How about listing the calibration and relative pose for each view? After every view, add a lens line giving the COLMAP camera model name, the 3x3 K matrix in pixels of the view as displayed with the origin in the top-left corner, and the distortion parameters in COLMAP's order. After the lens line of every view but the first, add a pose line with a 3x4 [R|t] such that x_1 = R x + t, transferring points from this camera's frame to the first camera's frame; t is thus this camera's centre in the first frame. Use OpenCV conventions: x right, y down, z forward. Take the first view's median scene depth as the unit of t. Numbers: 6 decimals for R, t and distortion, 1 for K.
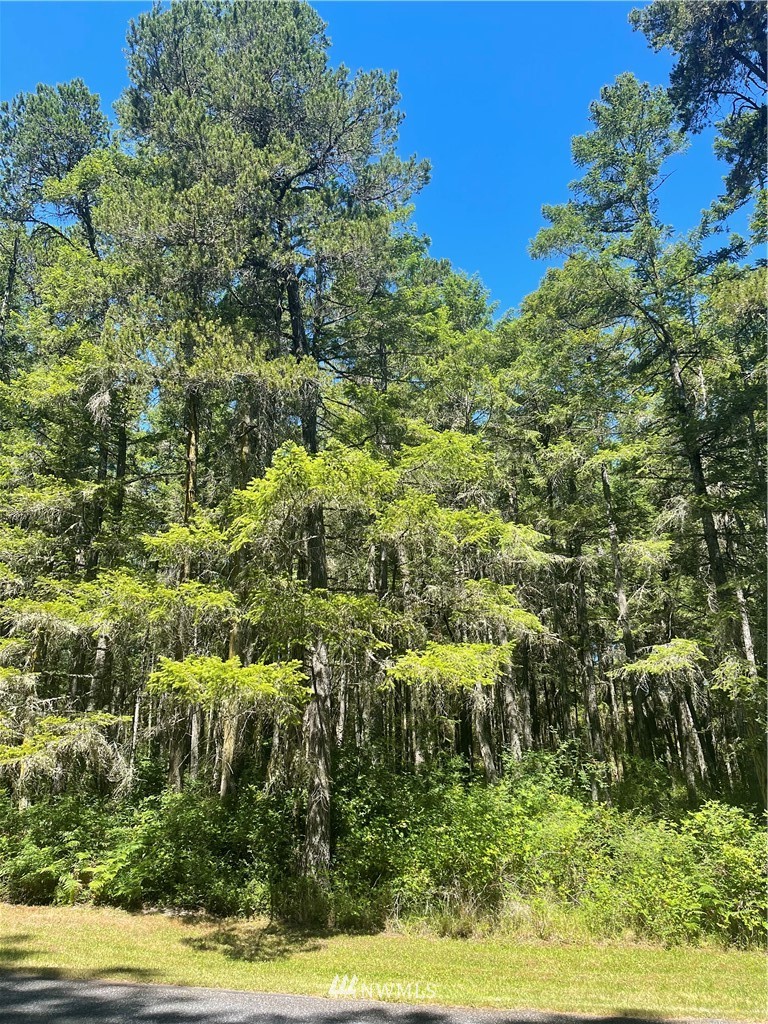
lens RADIAL K [[779.2, 0, 384.0], [0, 779.2, 512.0], [0, 0, 1]] dist [0.103545, -0.121037]
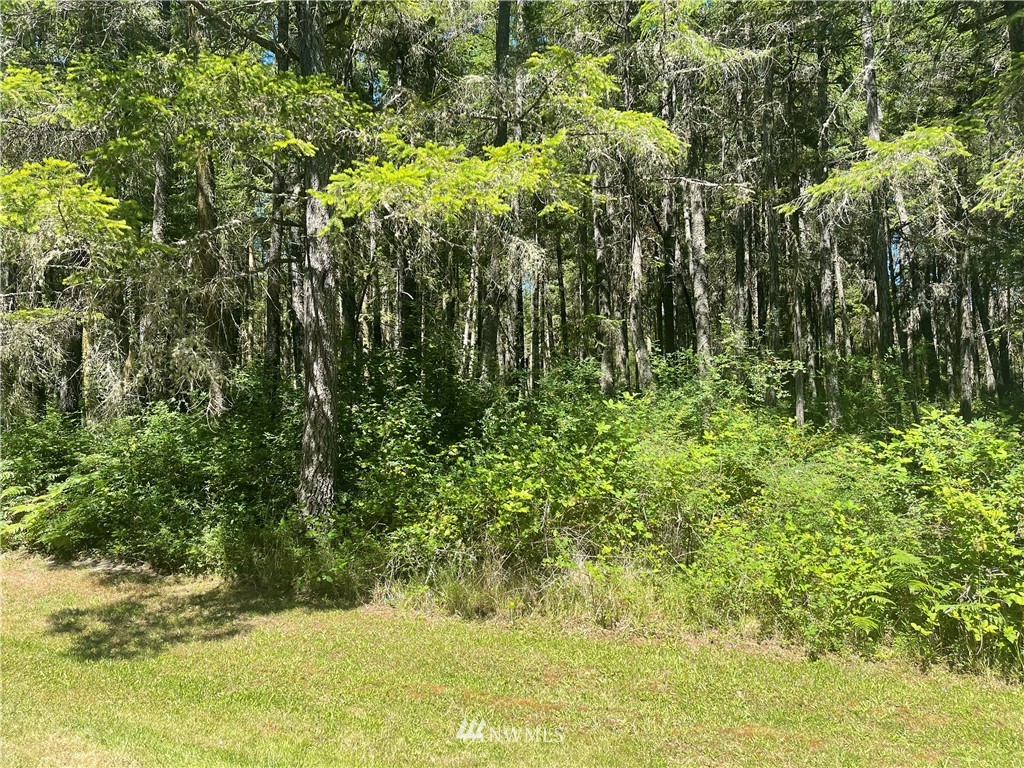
lens RADIAL K [[779.2, 0, 516.5], [0, 779.2, 390.8], [0, 0, 1]] dist [0.103545, -0.121037]
pose [[0.982386, -0.016384, -0.186146, 0.241099], [0.072407, 0.951701, 0.298365, 0.176920], [0.172267, -0.306588, 0.936124, 0.467300]]
